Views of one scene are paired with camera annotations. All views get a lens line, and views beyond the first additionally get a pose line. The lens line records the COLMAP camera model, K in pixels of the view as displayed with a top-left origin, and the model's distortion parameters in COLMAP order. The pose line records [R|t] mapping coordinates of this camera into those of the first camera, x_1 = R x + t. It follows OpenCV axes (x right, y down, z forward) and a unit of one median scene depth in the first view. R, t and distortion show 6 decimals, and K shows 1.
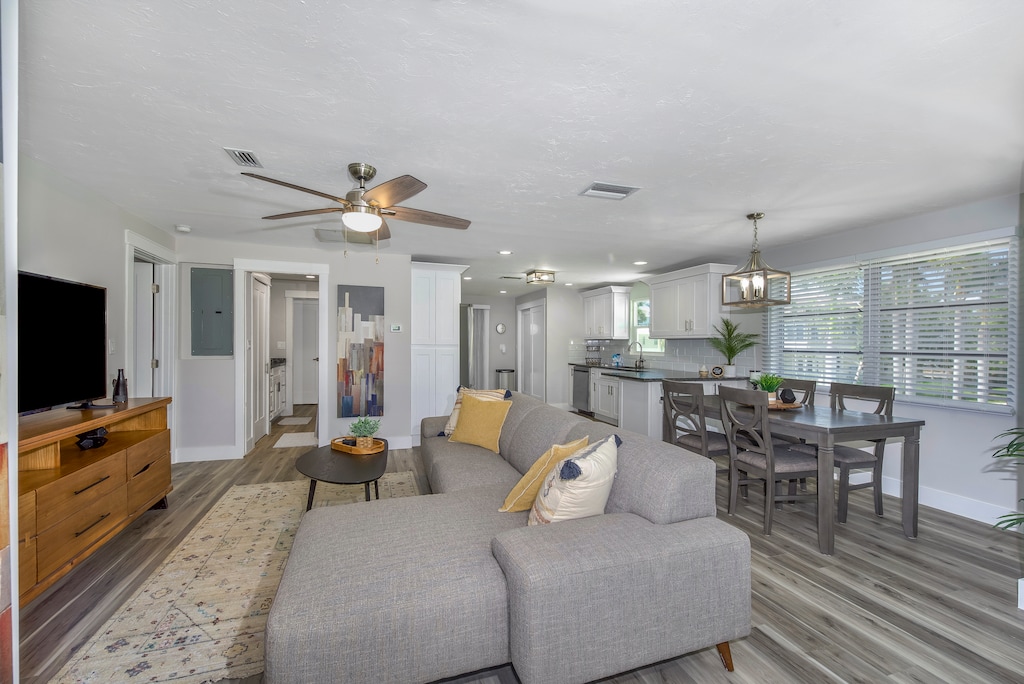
lens RADIAL K [[423.0, 0, 510.9], [0, 423.0, 354.6], [0, 0, 1]] dist [-0.001618, -0.000243]
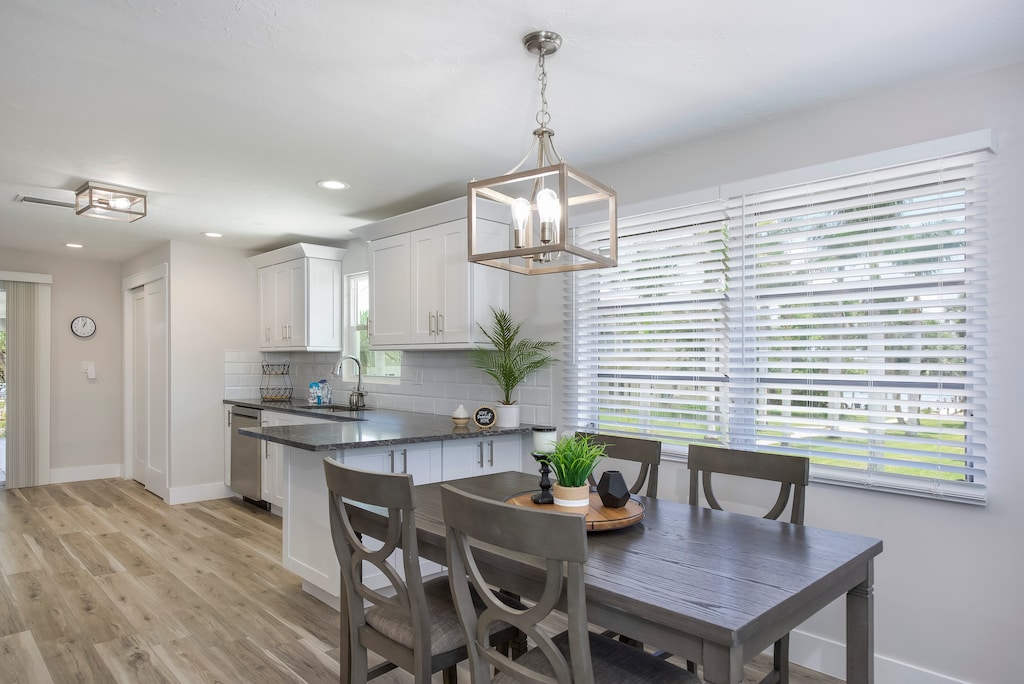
lens RADIAL K [[620.9, 0, 511.1], [0, 620.9, 372.1], [0, 0, 1]] dist [0.003039, 0.000346]
pose [[0.904066, -0.002684, 0.427385, 0.207168], [0.006017, 0.999961, -0.006447, -0.007926], [-0.427351, 0.008400, 0.904047, 0.334605]]
